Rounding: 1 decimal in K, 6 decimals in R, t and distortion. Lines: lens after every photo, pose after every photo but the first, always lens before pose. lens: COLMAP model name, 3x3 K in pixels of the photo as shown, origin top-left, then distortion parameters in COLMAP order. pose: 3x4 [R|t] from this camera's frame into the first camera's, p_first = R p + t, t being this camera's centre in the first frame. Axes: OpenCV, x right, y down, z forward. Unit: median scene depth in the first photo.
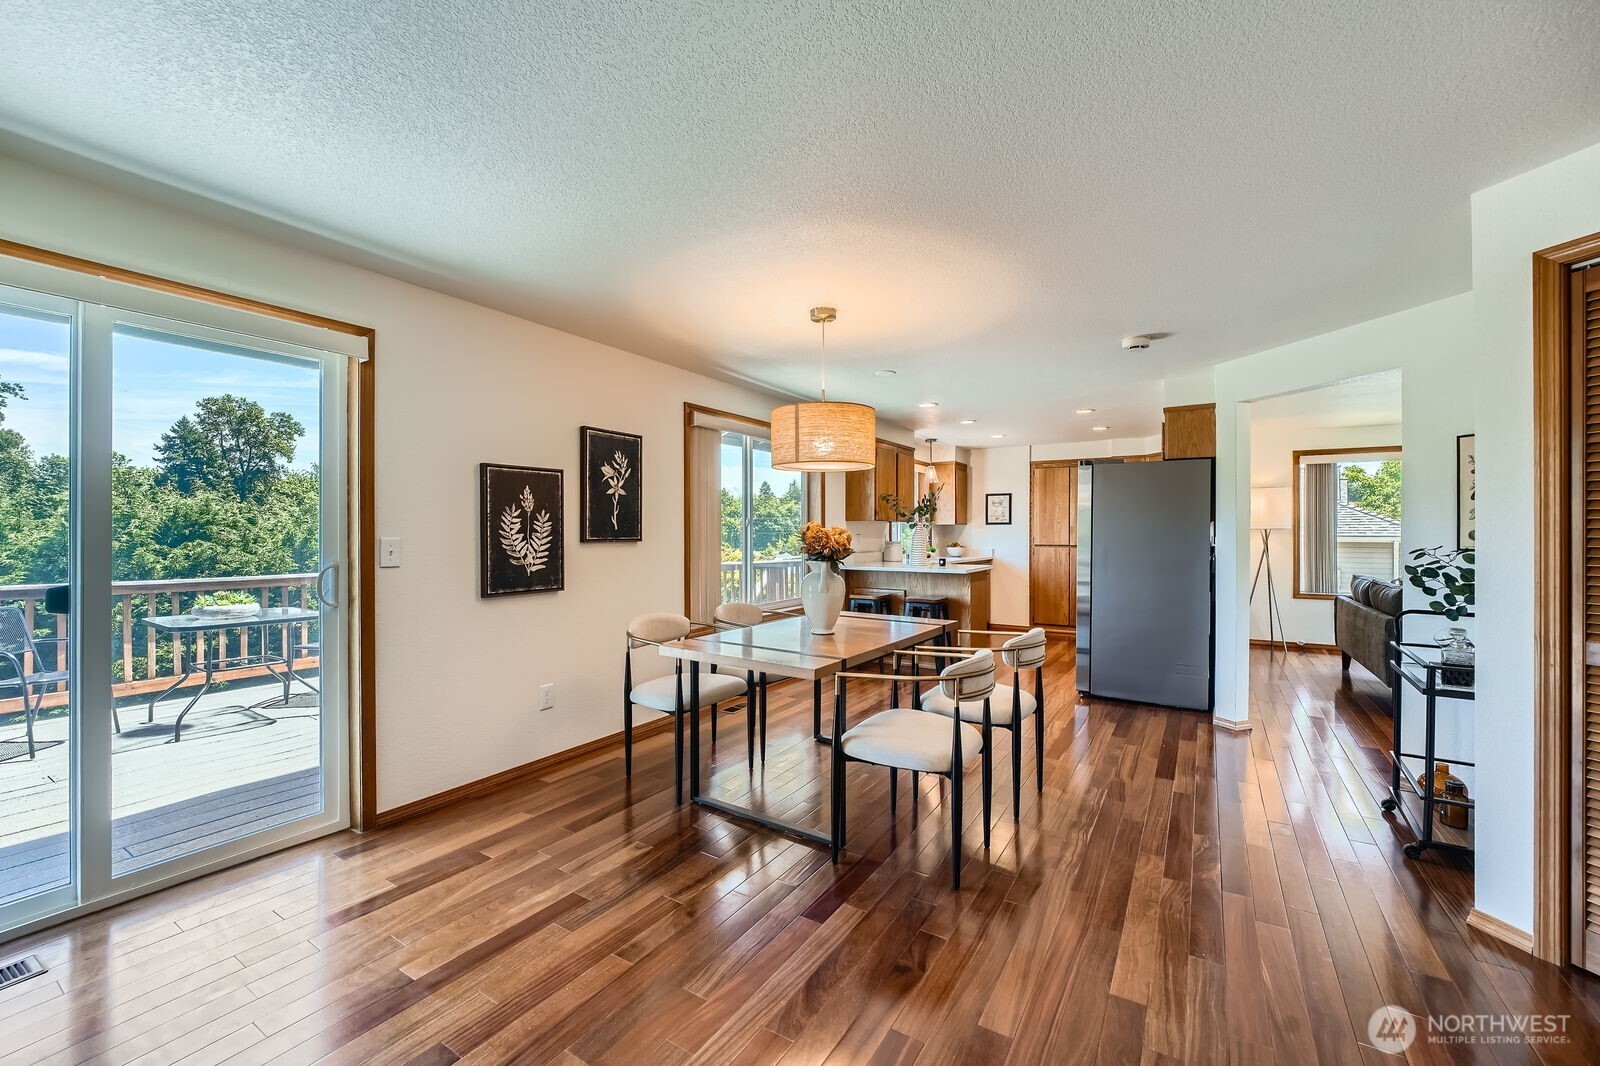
lens RADIAL K [[655.5, 0, 797.6], [0, 655.5, 529.7], [0, 0, 1]] dist [-0.003239, -0.000489]
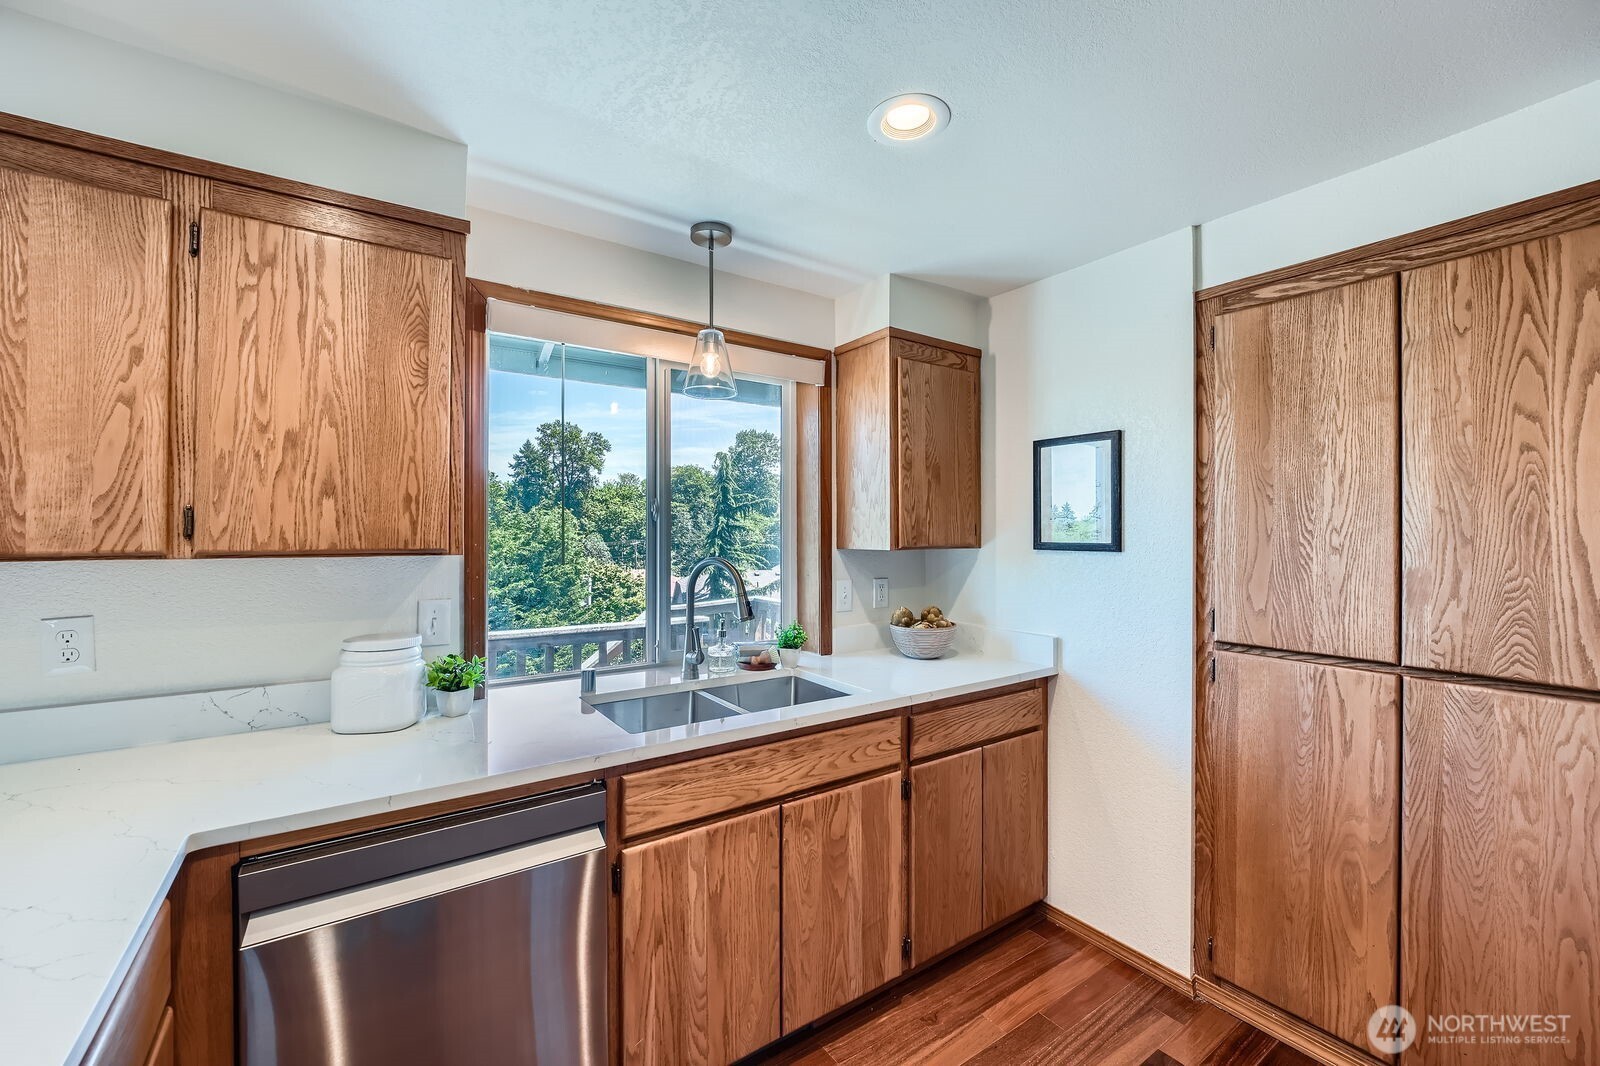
lens RADIAL K [[648.9, 0, 798.4], [0, 648.9, 527.5], [0, 0, 1]] dist [-0.017711, 0.002856]
pose [[0.914549, -0.001893, -0.404470, 0.321409], [0.000897, 0.999996, -0.002652, -0.017412], [0.404473, 0.002063, 0.914548, 0.735861]]
